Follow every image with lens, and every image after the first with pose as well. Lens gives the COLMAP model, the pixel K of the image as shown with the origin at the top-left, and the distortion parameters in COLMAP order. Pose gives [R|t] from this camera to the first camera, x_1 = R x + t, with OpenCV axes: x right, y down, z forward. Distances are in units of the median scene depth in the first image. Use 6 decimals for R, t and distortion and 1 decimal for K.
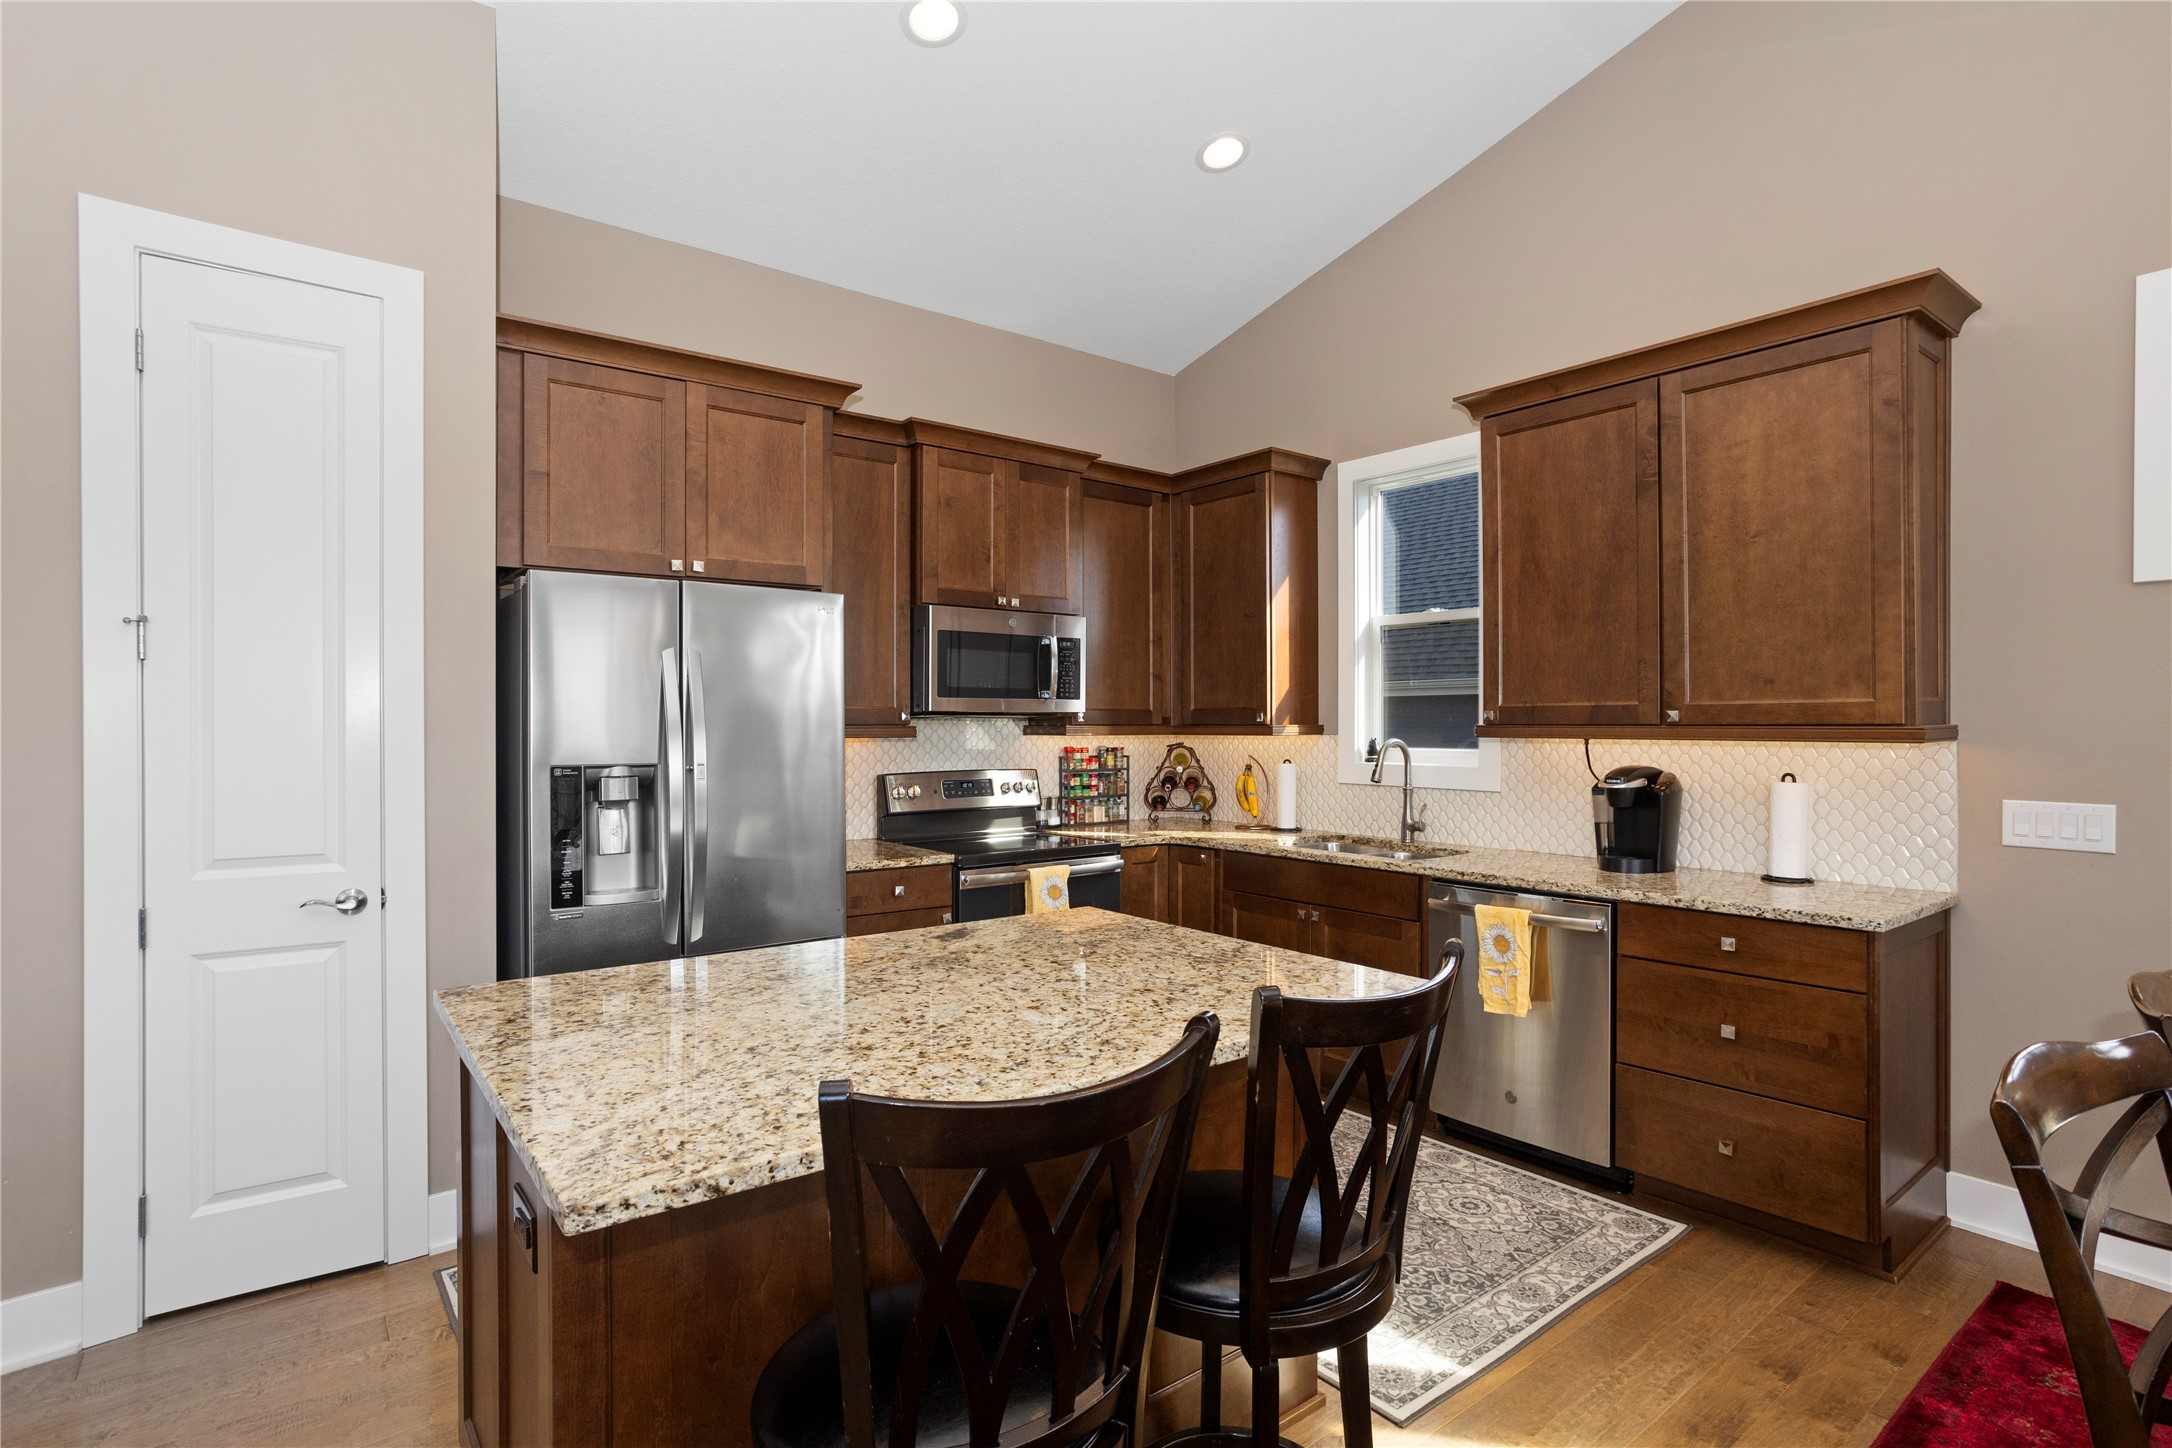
lens RADIAL K [[1070.8, 0, 1086.0], [0, 1070.8, 724.0], [0, 0, 1]] dist [-0.017756, 0.024954]
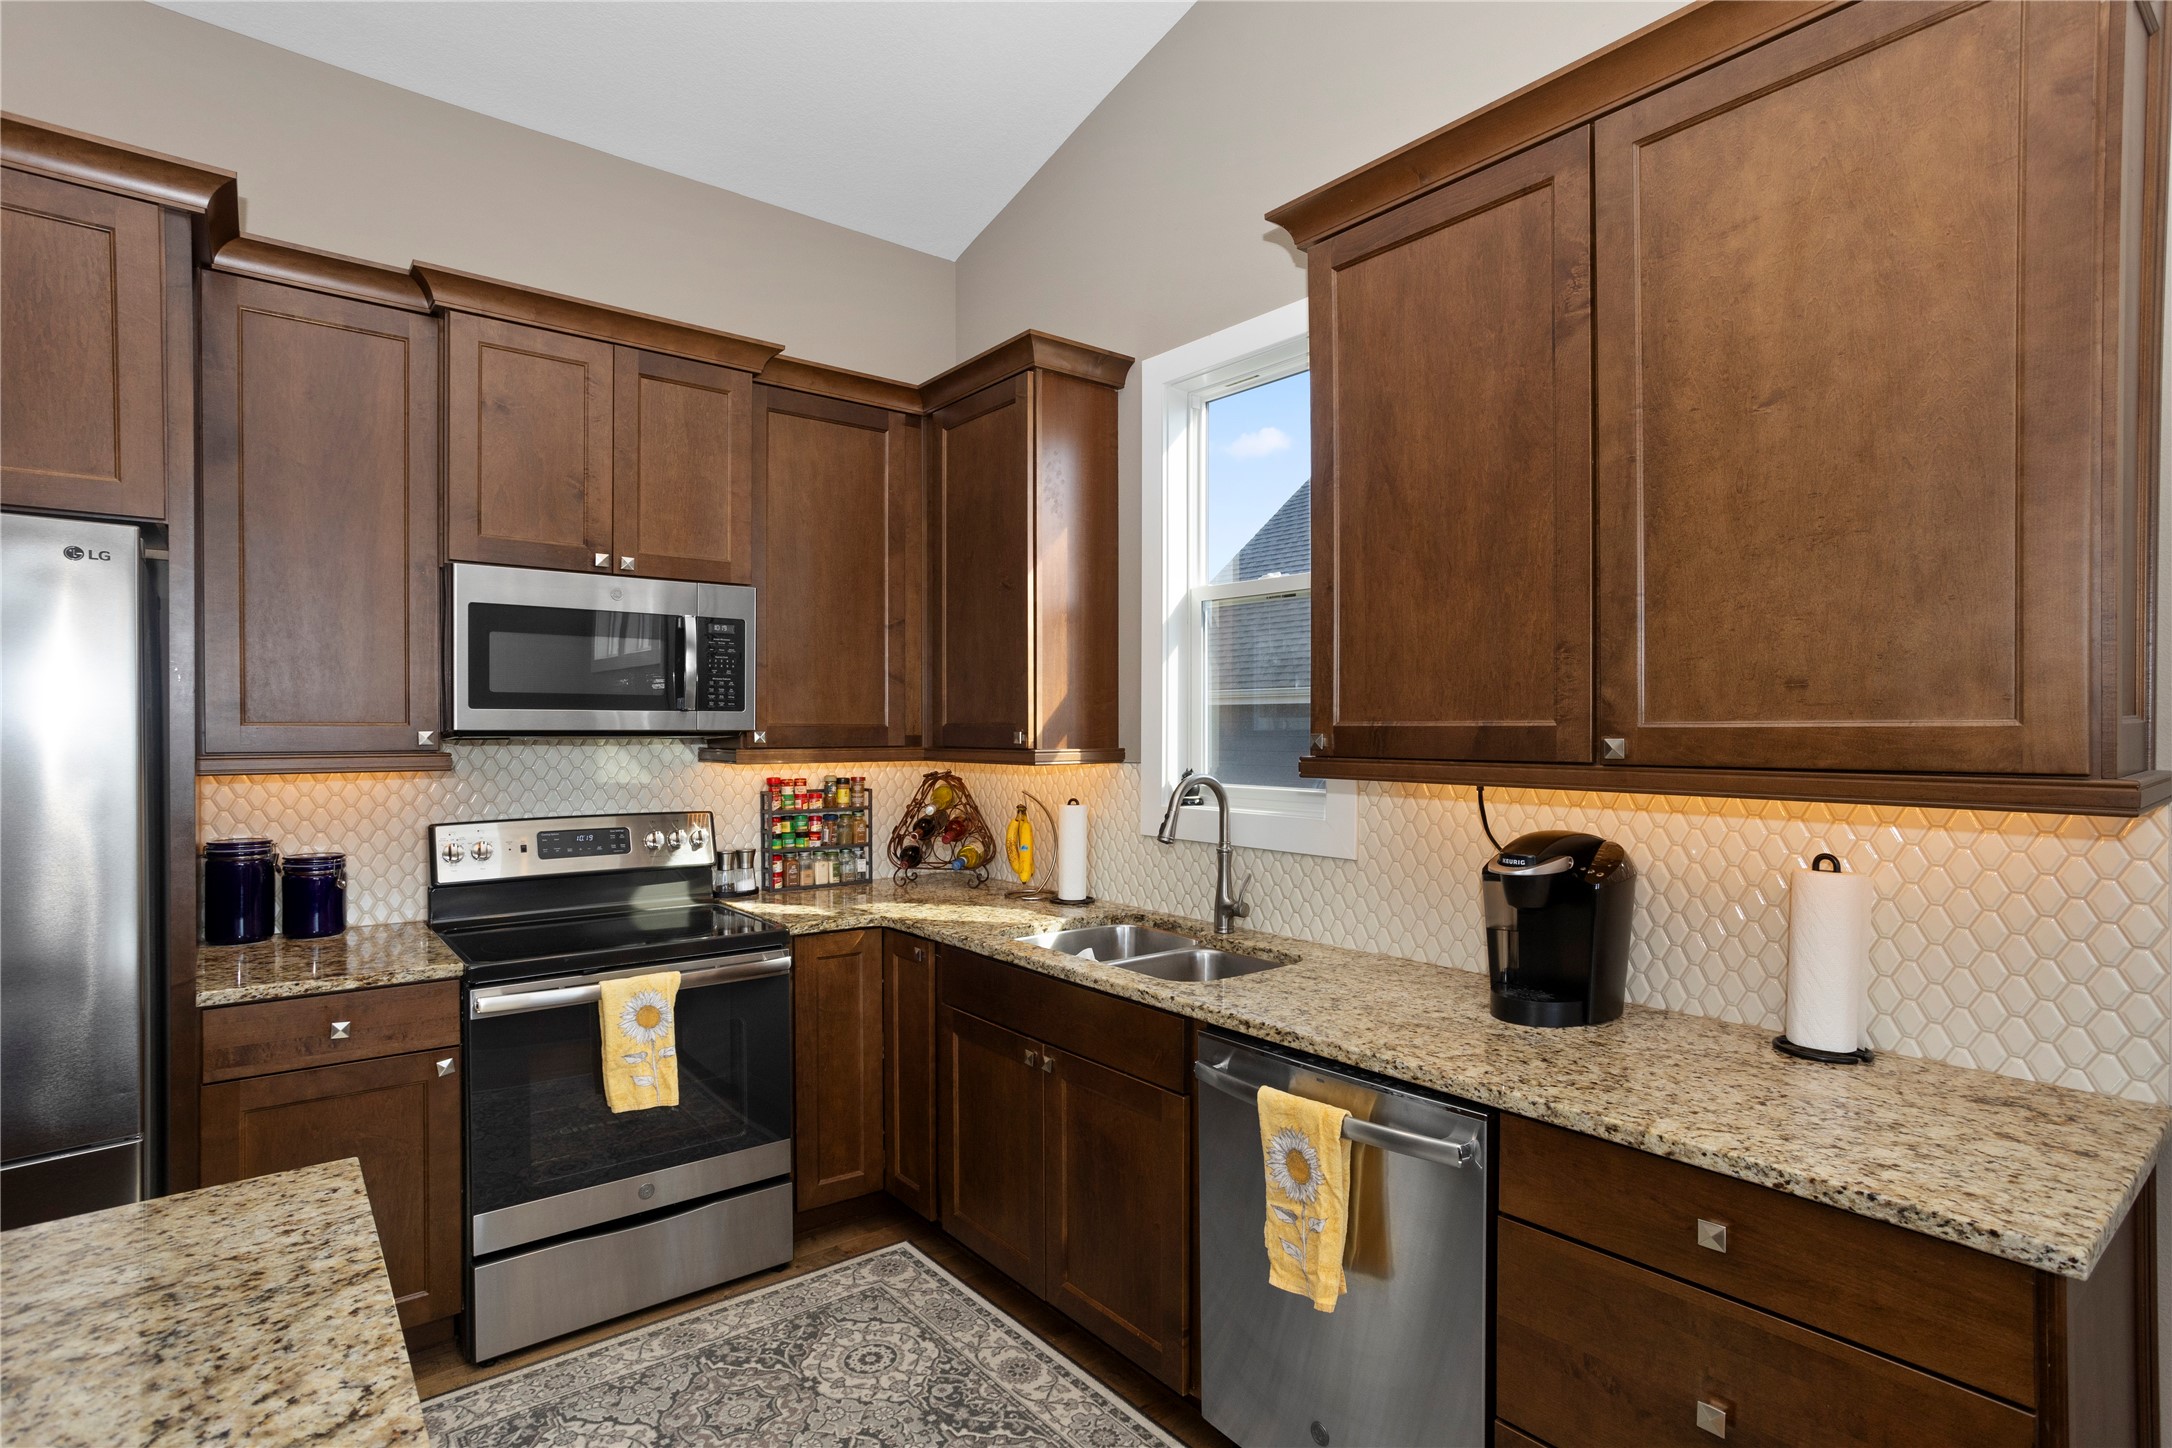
lens RADIAL K [[1065.2, 0, 1081.1], [0, 1065.2, 739.4], [0, 0, 1]] dist [-0.031613, 0.025122]
pose [[0.999998, 0.001708, 0.000473, 0.252645], [-0.001713, 0.999950, 0.009869, -0.015067], [-0.000456, -0.009870, 0.999951, 0.420552]]
